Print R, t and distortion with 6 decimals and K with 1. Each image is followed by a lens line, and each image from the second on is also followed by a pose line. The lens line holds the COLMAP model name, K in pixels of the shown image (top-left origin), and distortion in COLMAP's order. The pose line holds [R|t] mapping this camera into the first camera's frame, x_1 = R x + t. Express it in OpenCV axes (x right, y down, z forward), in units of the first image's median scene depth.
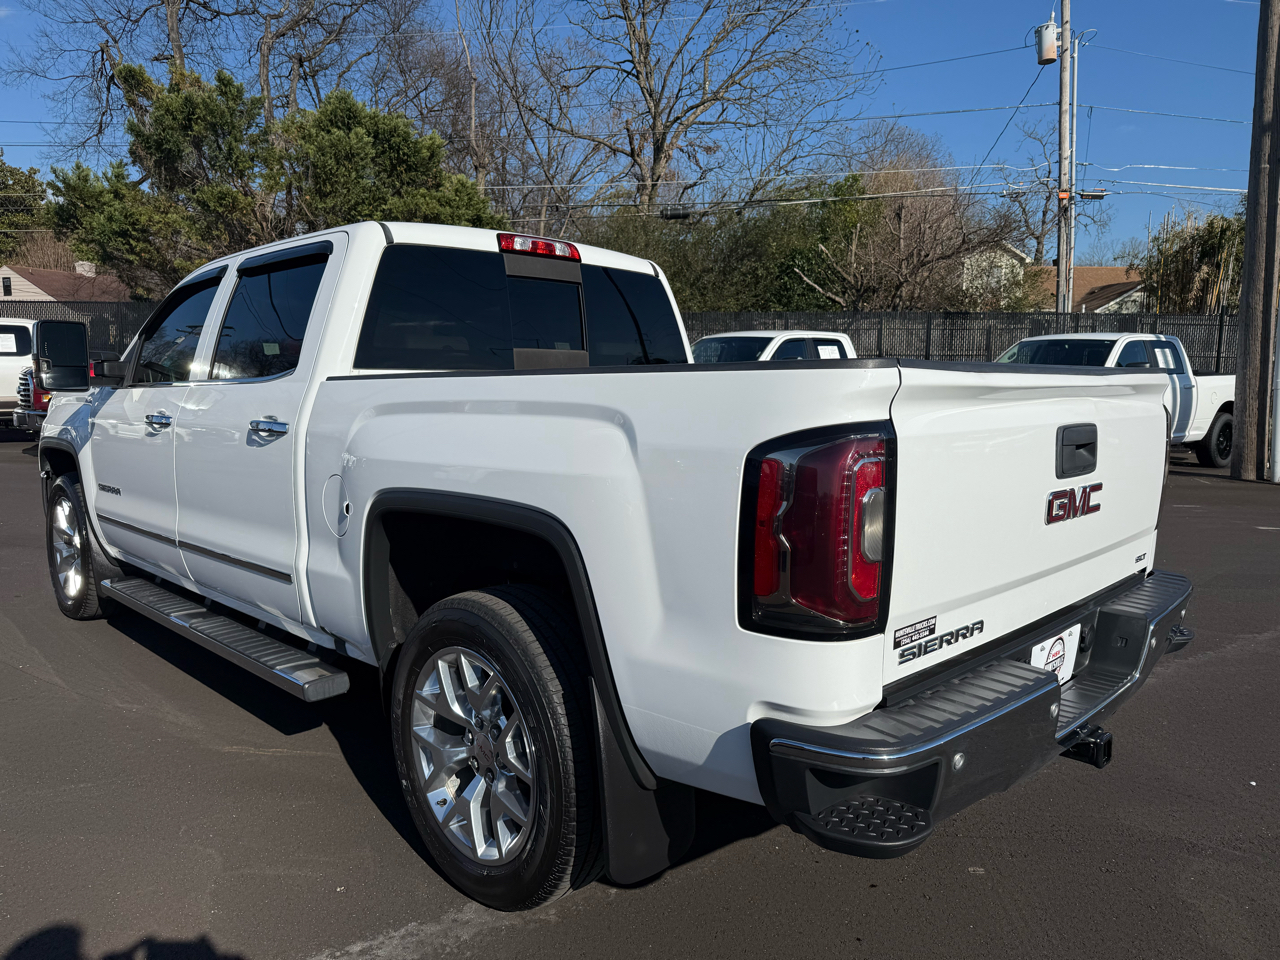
lens RADIAL K [[911.8, 0, 637.6], [0, 911.8, 482.4], [0, 0, 1]] dist [0.027599, -0.038563]
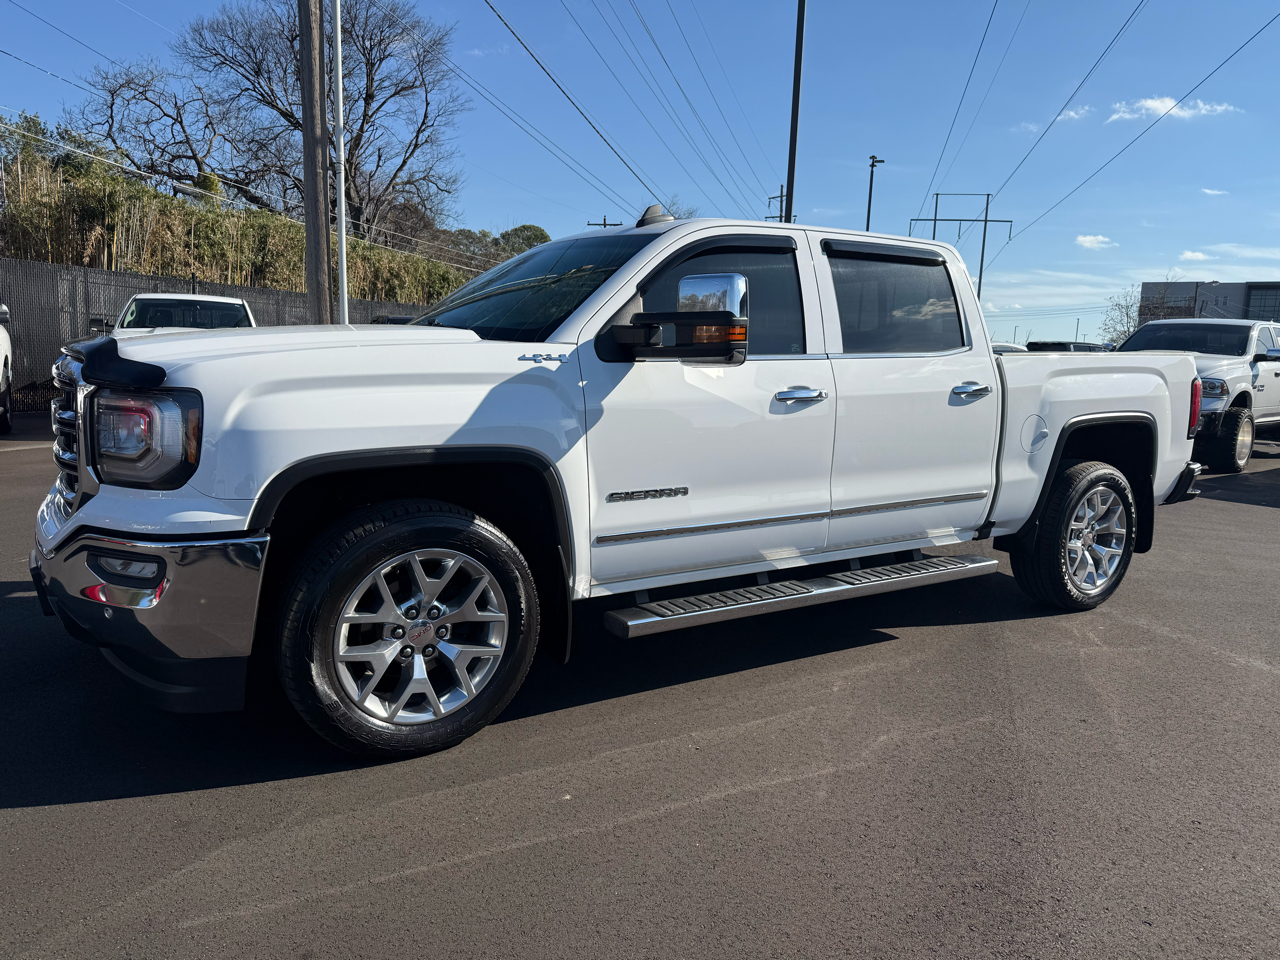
lens RADIAL K [[897.4, 0, 632.8], [0, 897.4, 478.0], [0, 0, 1]] dist [0.095895, -0.144077]
pose [[0.214757, -0.134422, 0.967373, -0.351091], [0.087216, 0.989166, 0.118089, -0.025811], [-0.972765, 0.059010, 0.224154, 0.227801]]
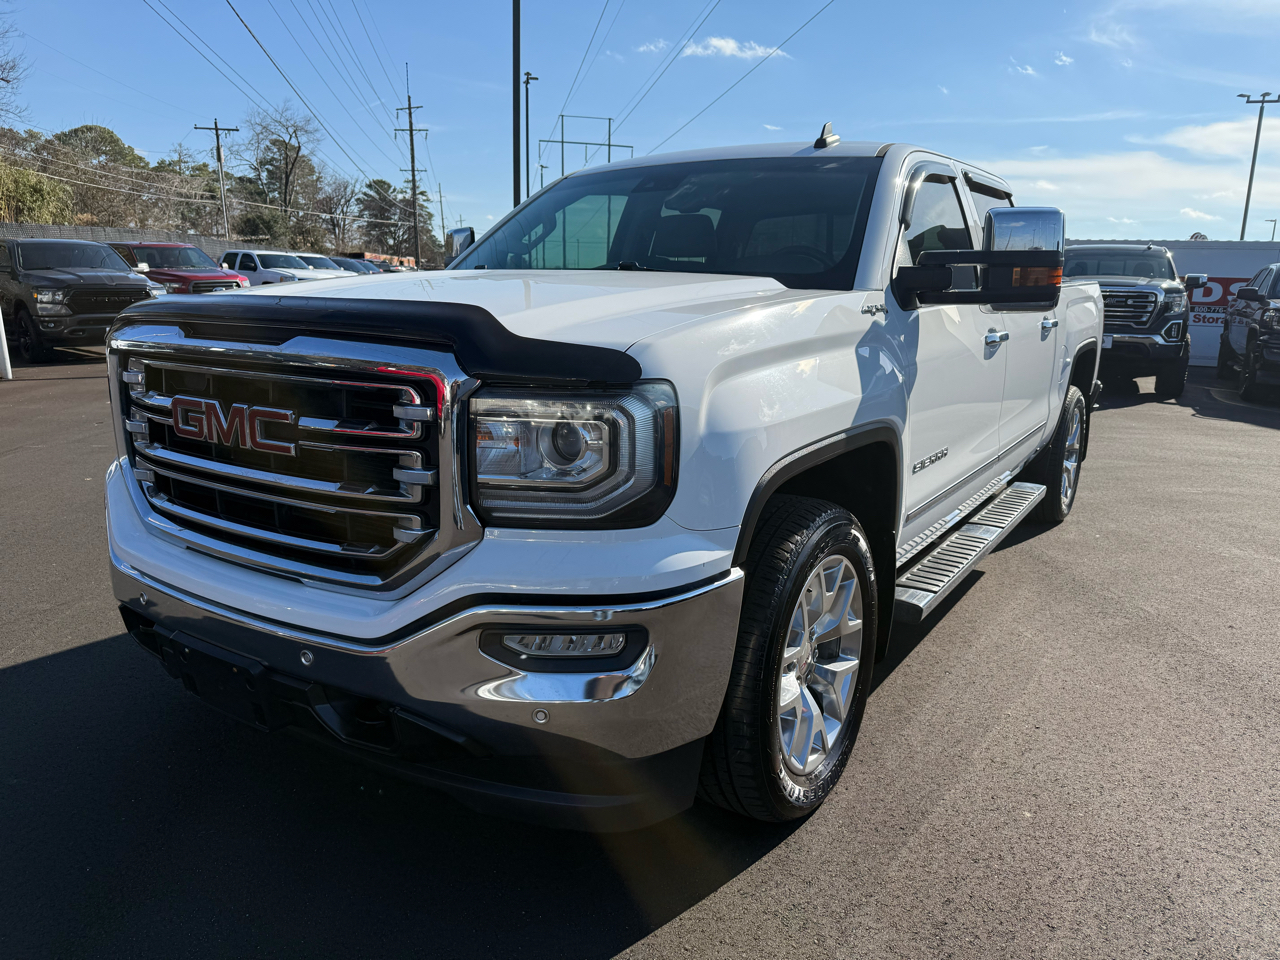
lens RADIAL K [[913.8, 0, 632.9], [0, 913.8, 475.3], [0, 0, 1]] dist [0.034431, -0.041980]
pose [[-0.188584, -0.209685, 0.959411, -0.320387], [0.102177, 0.967448, 0.231525, -0.043492], [-0.976727, 0.141691, -0.161020, 0.358053]]
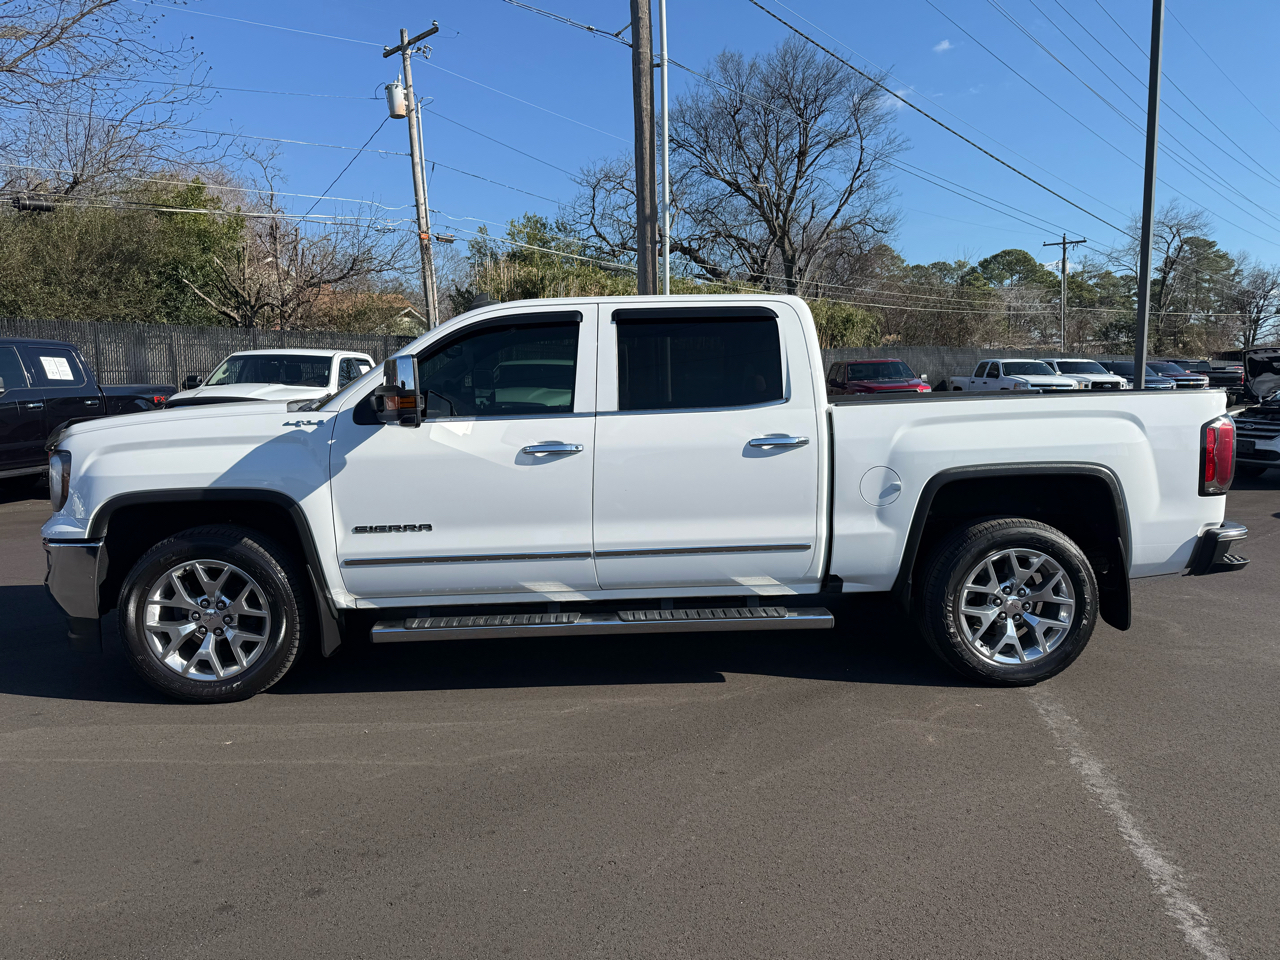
lens RADIAL K [[897.4, 0, 632.8], [0, 897.4, 478.0], [0, 0, 1]] dist [0.095895, -0.144077]
pose [[0.674159, -0.087705, 0.733361, -0.295421], [0.100568, 0.994577, 0.026494, -0.012188], [-0.731708, 0.055891, 0.679323, 0.045603]]
